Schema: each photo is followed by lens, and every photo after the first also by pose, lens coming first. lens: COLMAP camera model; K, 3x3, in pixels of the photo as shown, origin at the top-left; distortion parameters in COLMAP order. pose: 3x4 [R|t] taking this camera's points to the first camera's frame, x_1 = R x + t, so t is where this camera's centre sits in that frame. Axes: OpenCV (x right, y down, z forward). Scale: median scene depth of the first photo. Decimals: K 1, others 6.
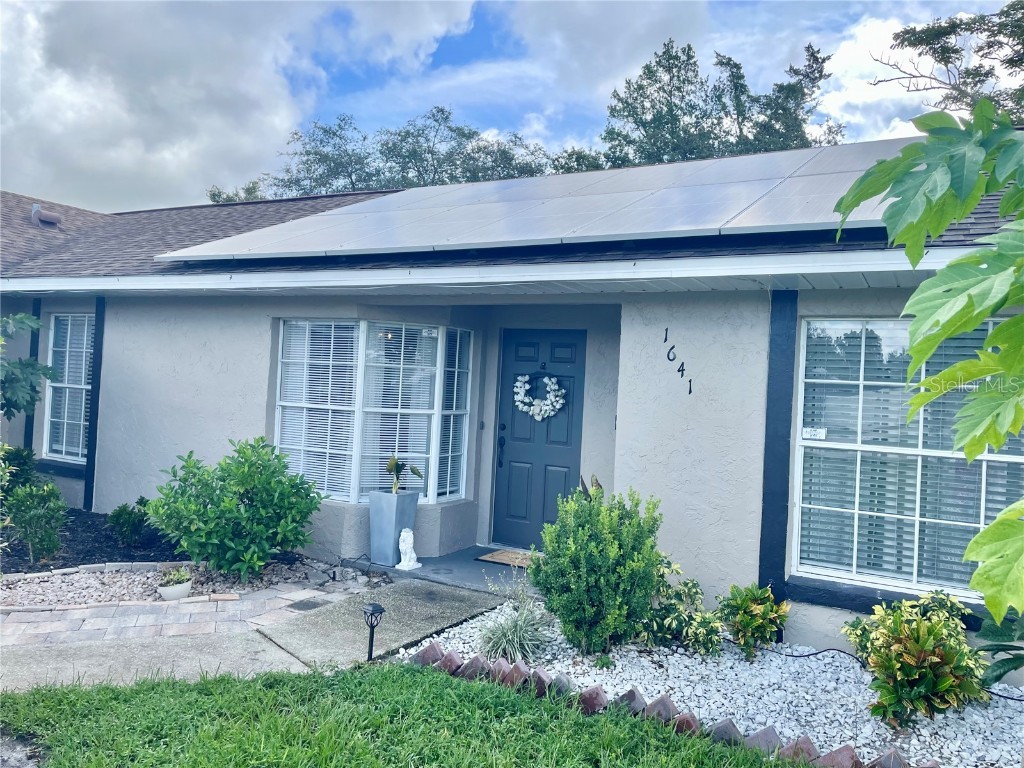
lens RADIAL K [[774.1, 0, 514.6], [0, 774.1, 375.1], [0, 0, 1]] dist [0.090596, -0.124777]
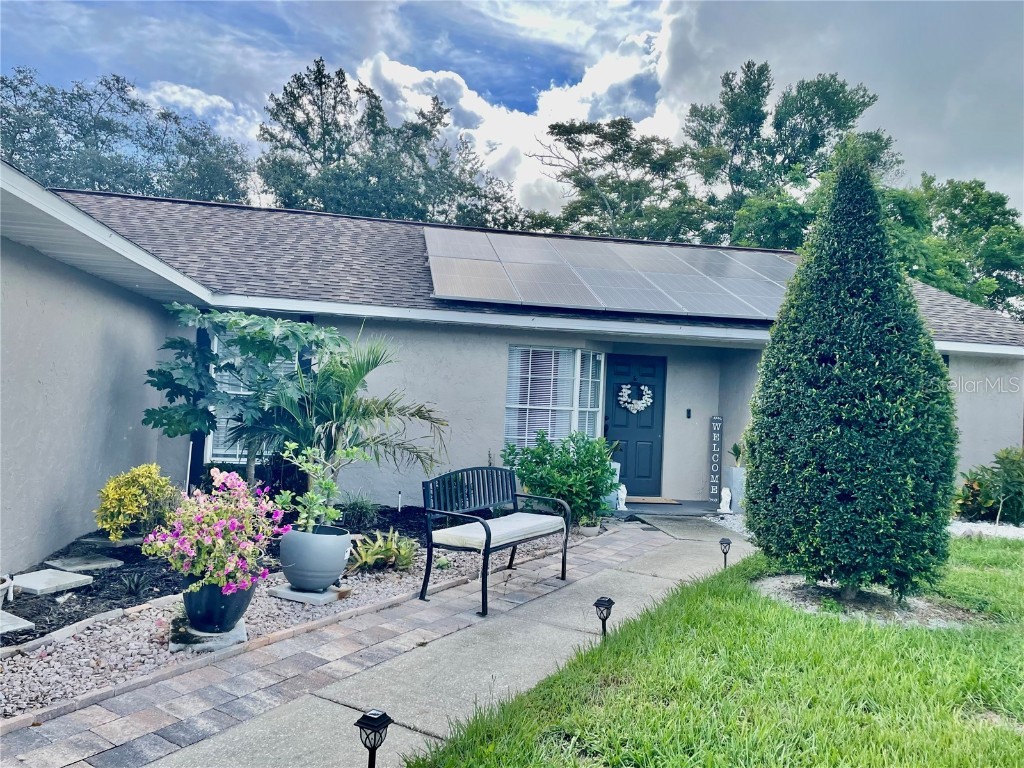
lens RADIAL K [[774.1, 0, 514.6], [0, 774.1, 375.1], [0, 0, 1]] dist [0.090596, -0.124777]
pose [[0.772534, 0.000204, 0.634973, -0.425922], [-0.012601, 0.999808, 0.015010, -0.014439], [-0.634848, -0.019597, 0.772388, -0.023218]]
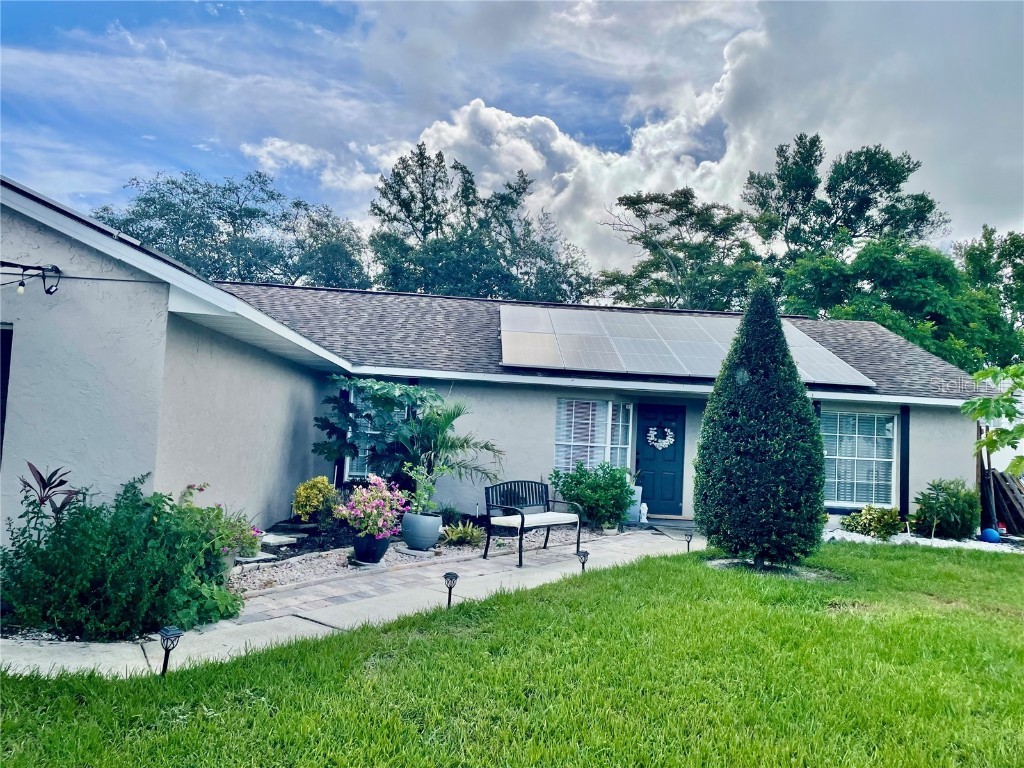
lens RADIAL K [[773.9, 0, 514.8], [0, 773.9, 384.1], [0, 0, 1]] dist [0.100866, -0.136730]
pose [[0.842833, 0.023350, 0.537668, -0.509649], [-0.012880, 0.999647, -0.023223, -0.022380], [-0.538021, 0.012648, 0.842837, -0.188462]]
